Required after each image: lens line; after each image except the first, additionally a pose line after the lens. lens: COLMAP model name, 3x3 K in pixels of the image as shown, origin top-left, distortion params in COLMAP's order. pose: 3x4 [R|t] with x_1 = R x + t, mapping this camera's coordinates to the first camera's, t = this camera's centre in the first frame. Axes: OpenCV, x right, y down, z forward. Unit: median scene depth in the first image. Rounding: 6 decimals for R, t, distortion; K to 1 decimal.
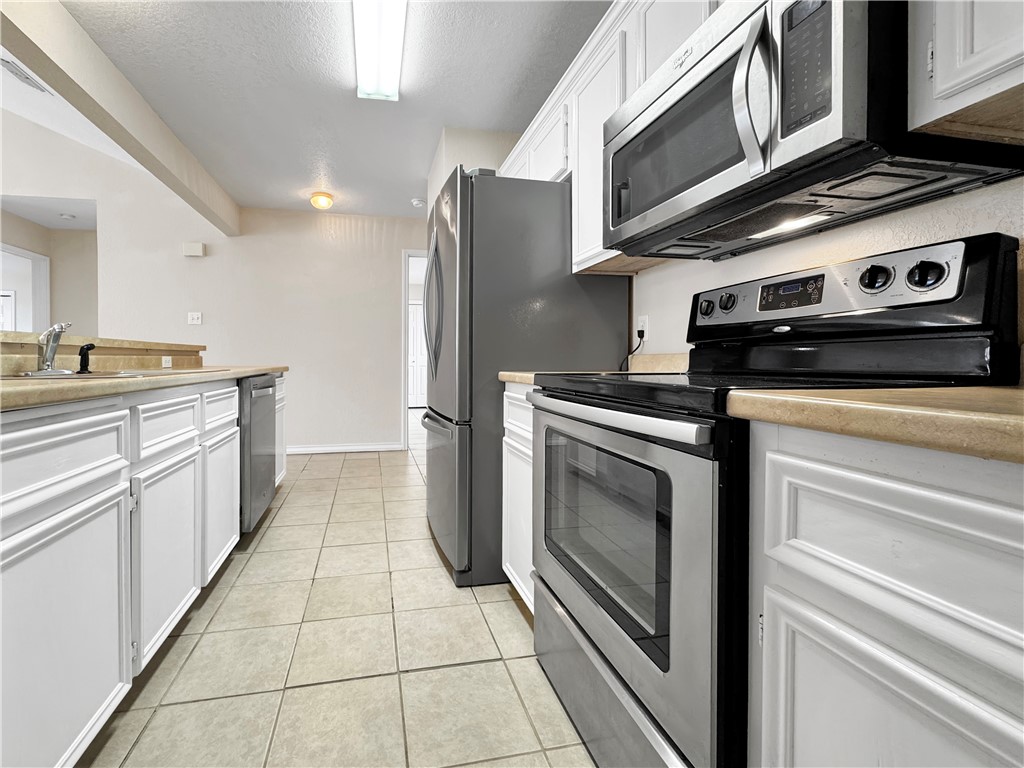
lens RADIAL K [[437.1, 0, 447.6], [0, 437.1, 358.6], [0, 0, 1]] dist [0.000940, 0.000243]
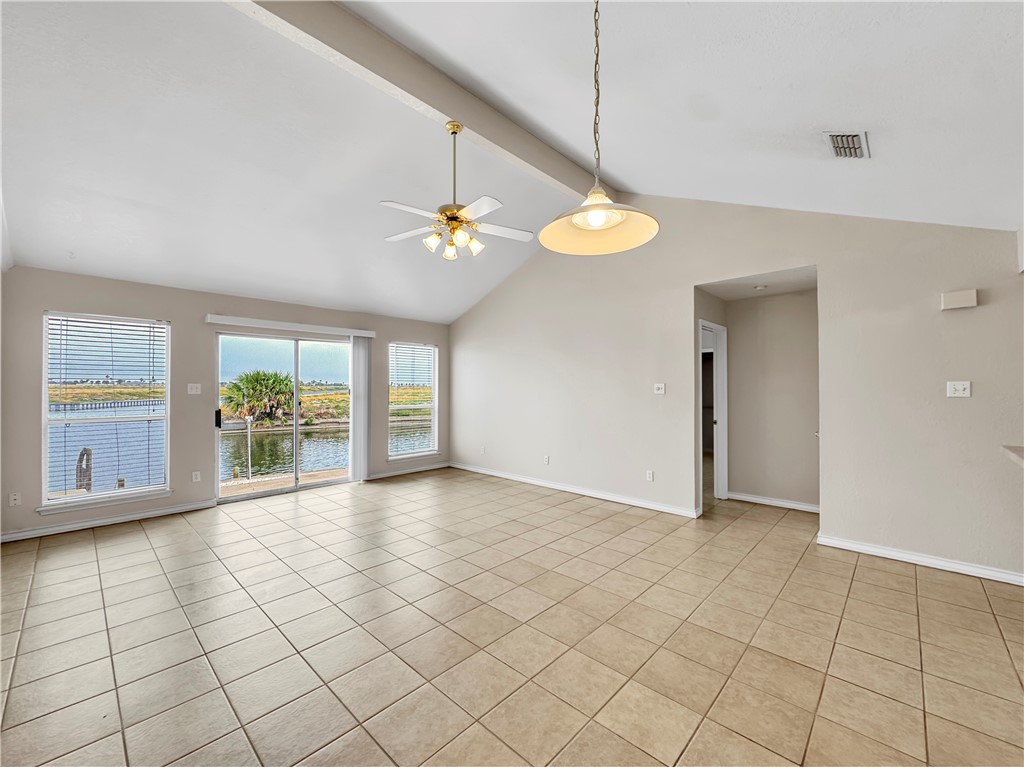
lens RADIAL K [[414.7, 0, 508.2], [0, 414.7, 383.8], [0, 0, 1]] dist [-0.002891, -0.000033]
pose [[0.588416, -0.004113, -0.808548, -0.755355], [-0.001161, 0.999982, -0.005932, -0.159335], [0.808558, 0.004429, 0.588400, -0.100442]]
